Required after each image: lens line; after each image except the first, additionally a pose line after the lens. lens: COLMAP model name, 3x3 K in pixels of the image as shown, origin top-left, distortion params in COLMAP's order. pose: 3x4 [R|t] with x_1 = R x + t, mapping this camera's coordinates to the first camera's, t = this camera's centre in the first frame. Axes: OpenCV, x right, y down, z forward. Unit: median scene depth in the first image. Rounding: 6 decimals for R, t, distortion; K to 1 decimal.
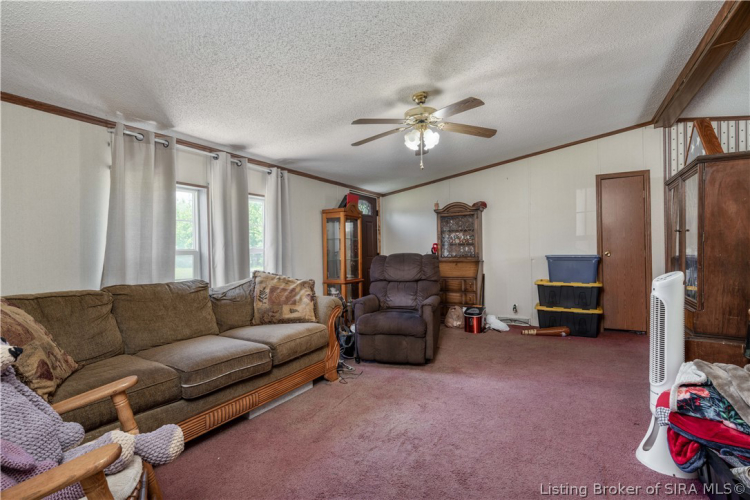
lens RADIAL K [[346.2, 0, 376.1], [0, 346.2, 250.2], [0, 0, 1]] dist [-0.005529, 0.000524]
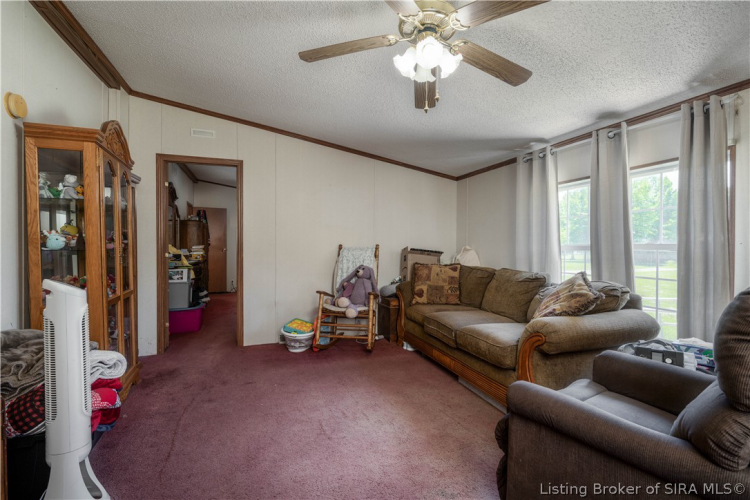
lens RADIAL K [[346.2, 0, 377.1], [0, 346.2, 250.5], [0, 0, 1]] dist [-0.005529, 0.000524]
pose [[-0.635344, 0.020390, -0.771960, 0.696367], [0.007654, 0.999769, 0.020108, -0.013626], [0.772191, 0.006868, -0.635353, 1.391903]]
